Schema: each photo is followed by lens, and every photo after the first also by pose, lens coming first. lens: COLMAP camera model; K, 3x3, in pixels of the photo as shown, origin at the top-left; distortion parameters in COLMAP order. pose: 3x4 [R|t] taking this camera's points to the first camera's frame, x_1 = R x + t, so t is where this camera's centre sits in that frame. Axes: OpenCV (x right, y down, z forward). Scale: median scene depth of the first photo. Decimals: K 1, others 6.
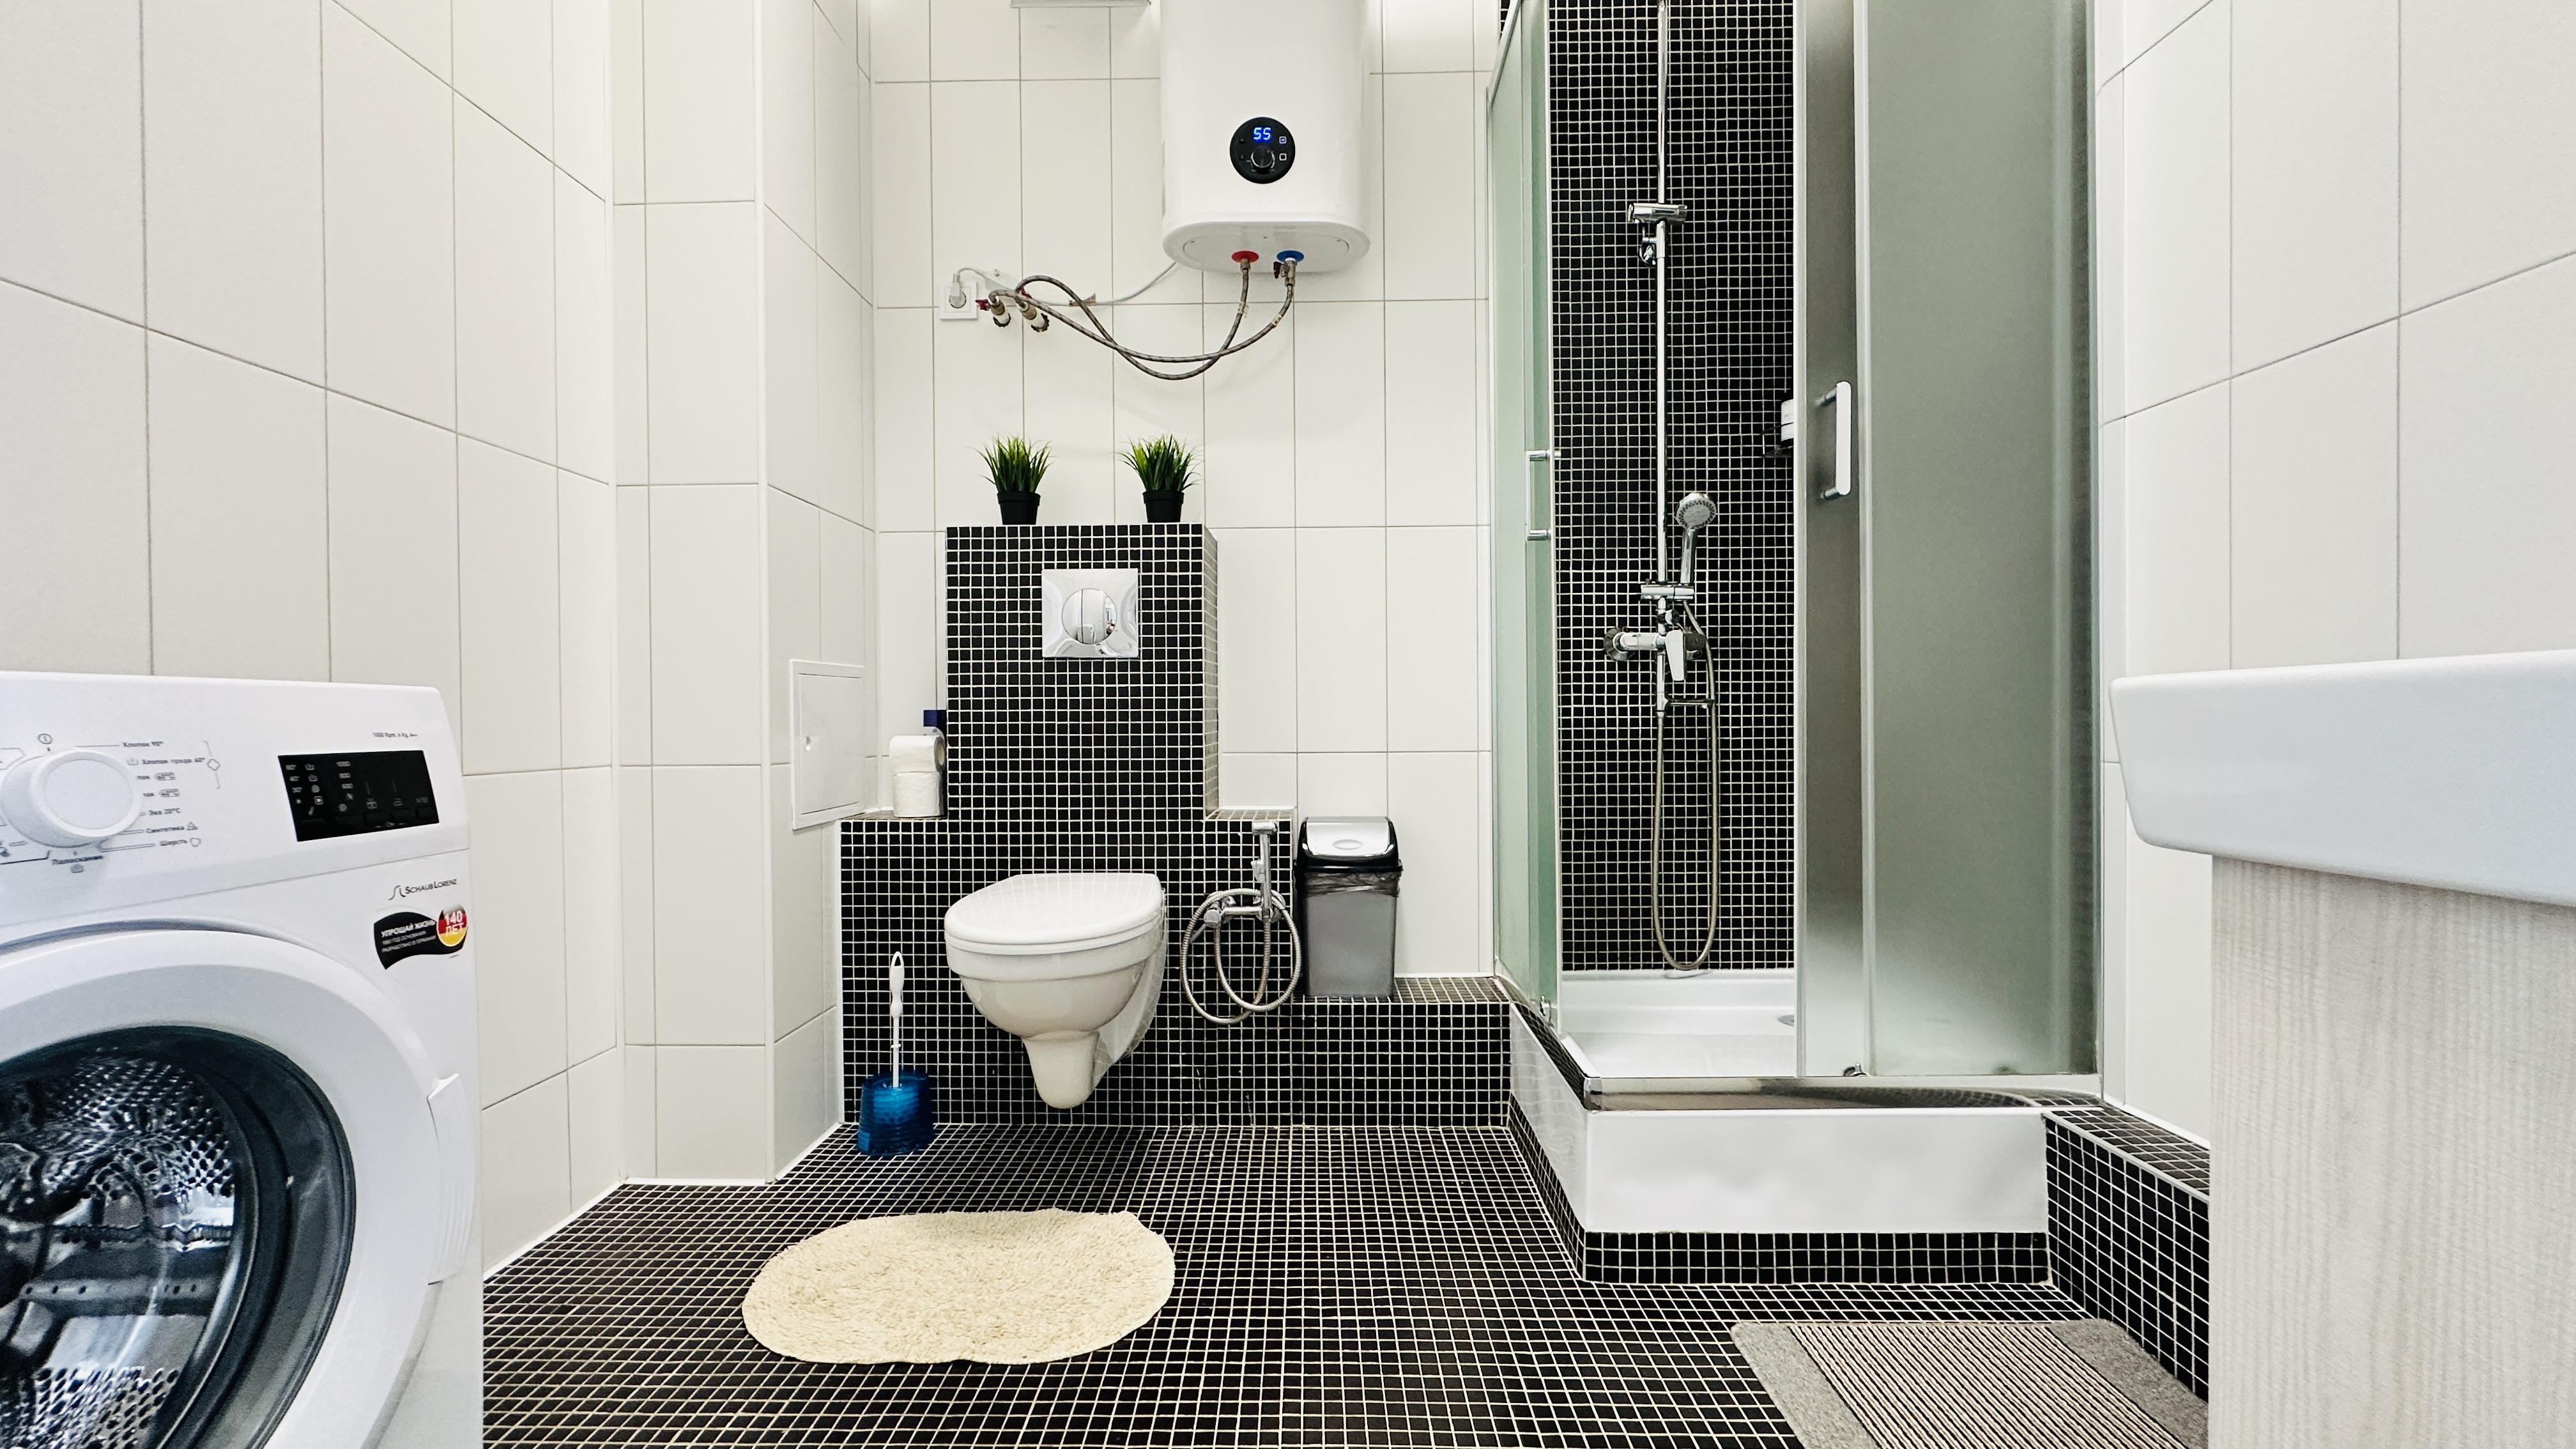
lens RADIAL K [[1025.6, 0, 1288.4], [0, 1025.6, 731.1], [0, 0, 1]] dist [-0.002952, 0.001102]
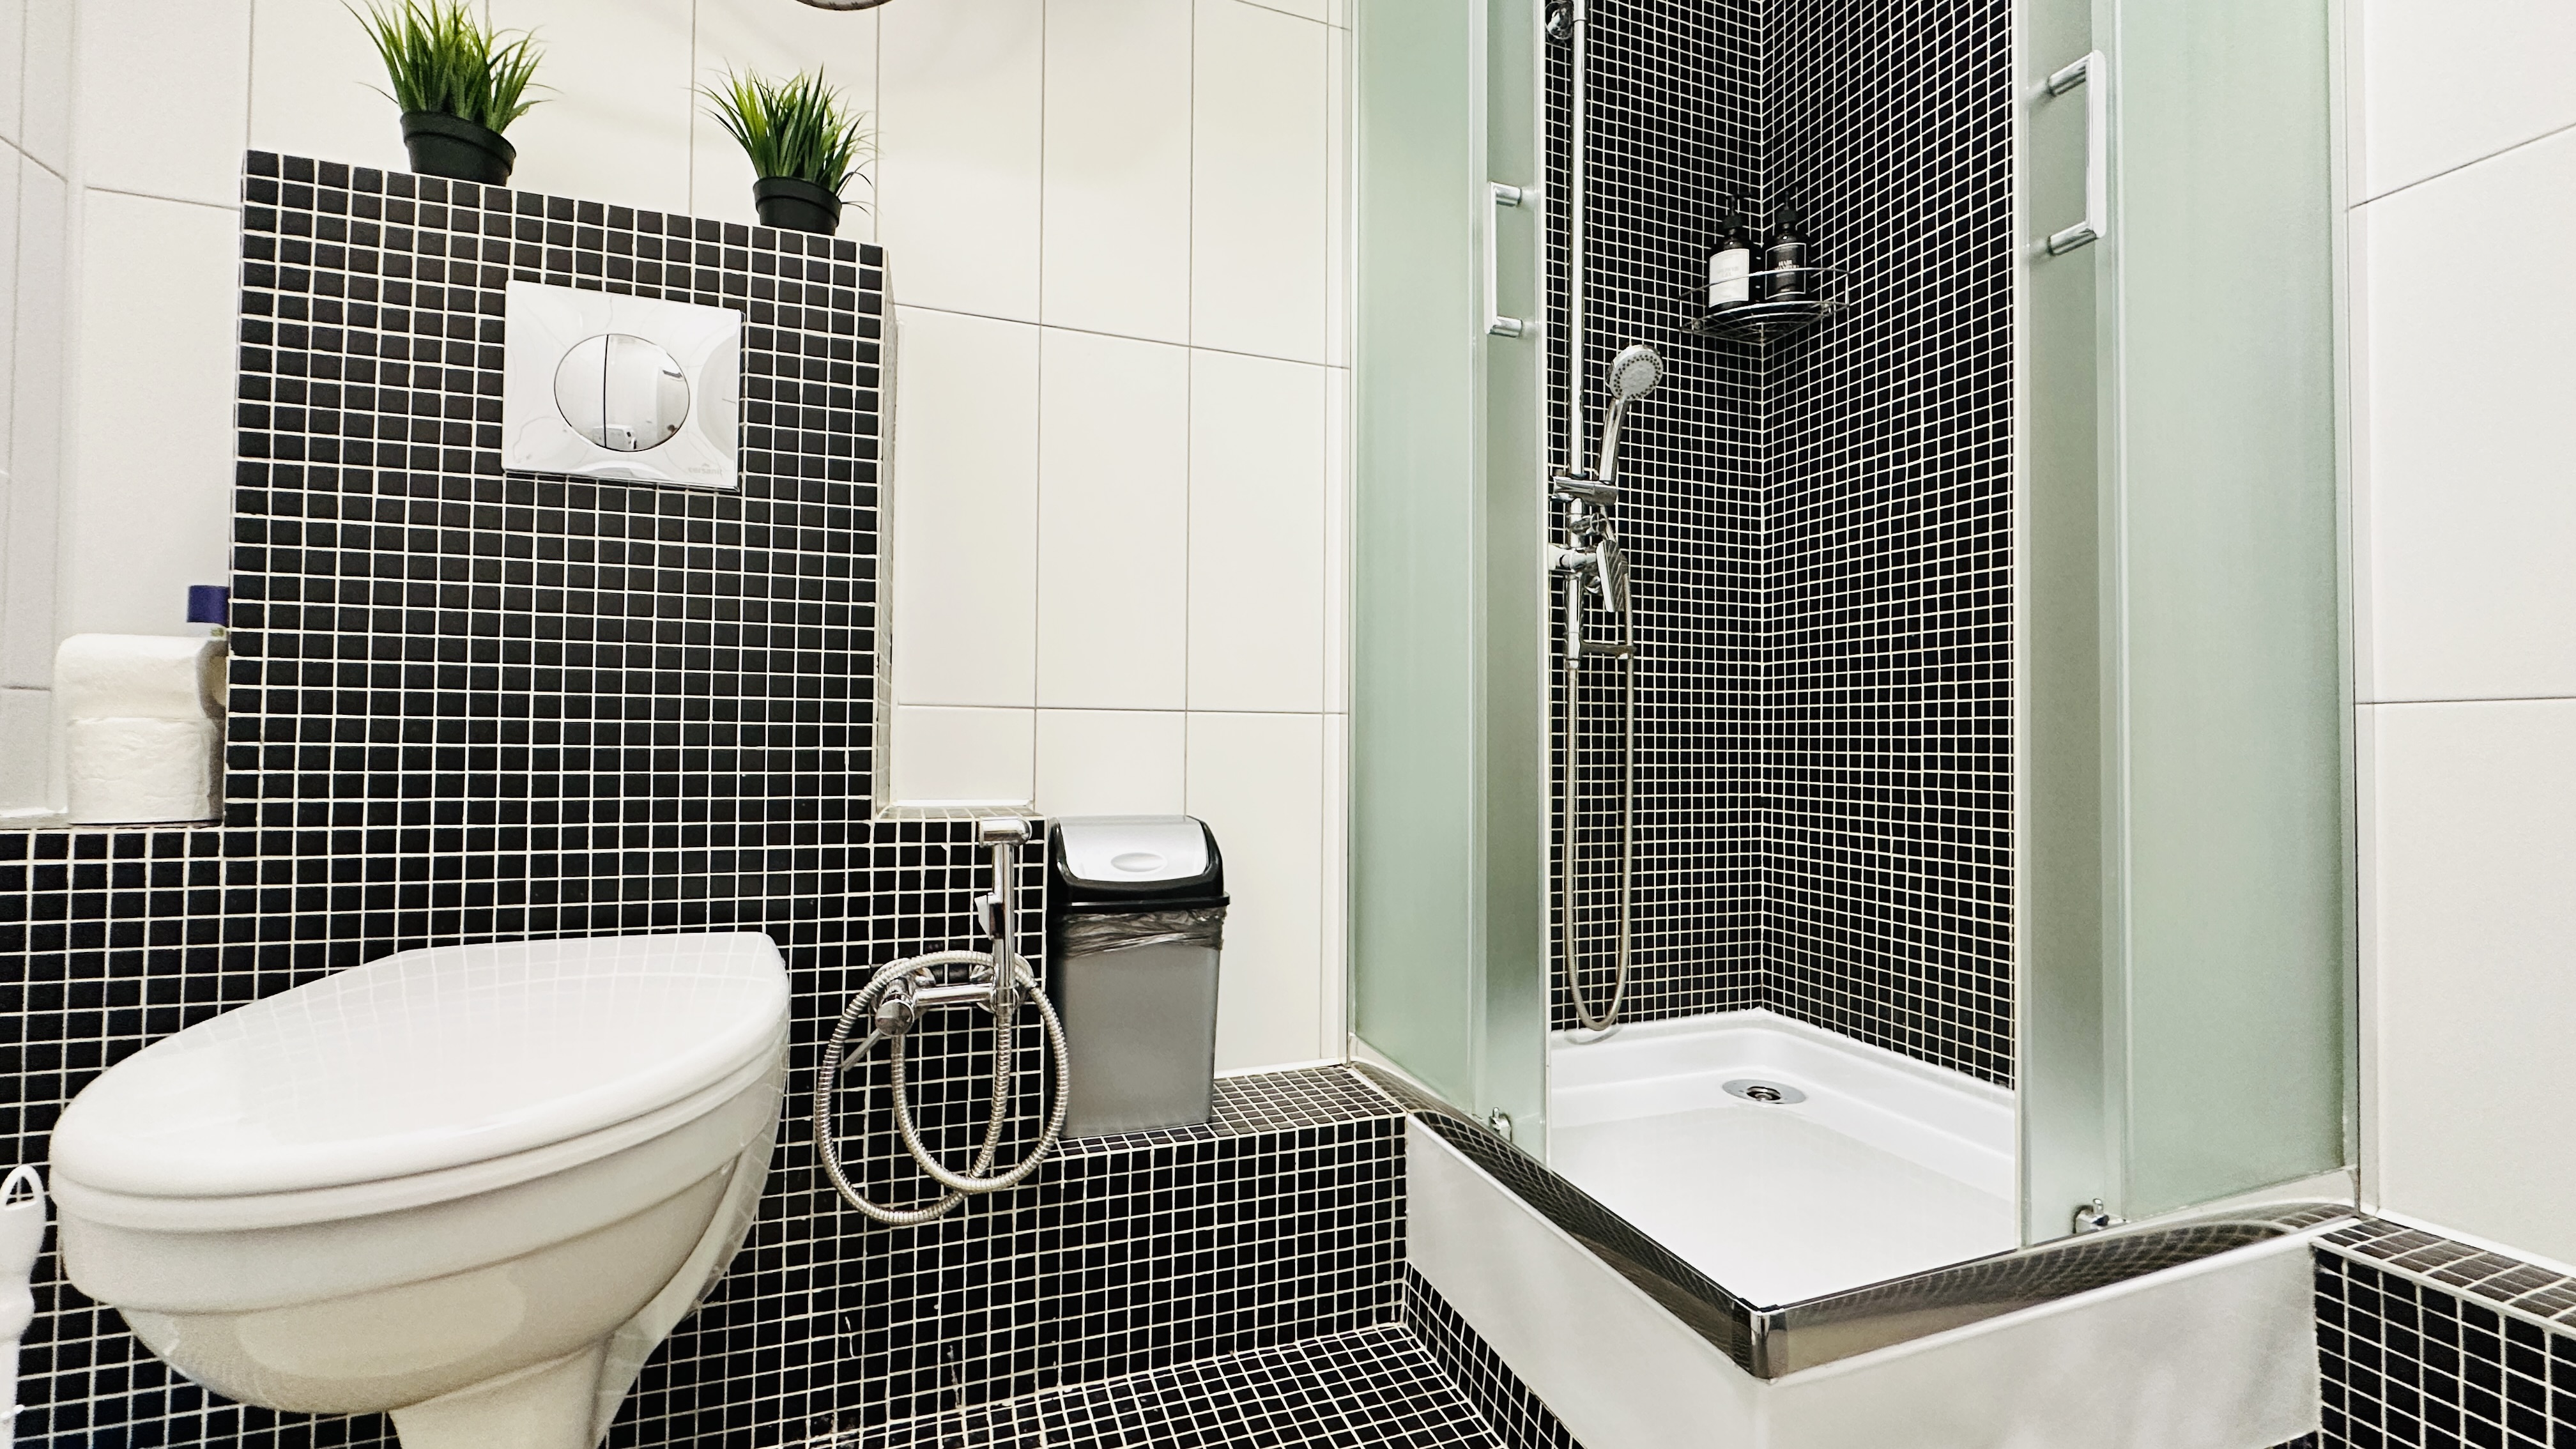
lens RADIAL K [[1025.6, 0, 1289.5], [0, 1025.6, 728.3], [0, 0, 1]] dist [-0.002952, 0.001102]
pose [[0.933265, 0.020517, 0.358603, -0.072466], [-0.009314, 0.999414, -0.032942, 0.055726], [-0.359069, 0.027403, 0.932909, 0.447085]]
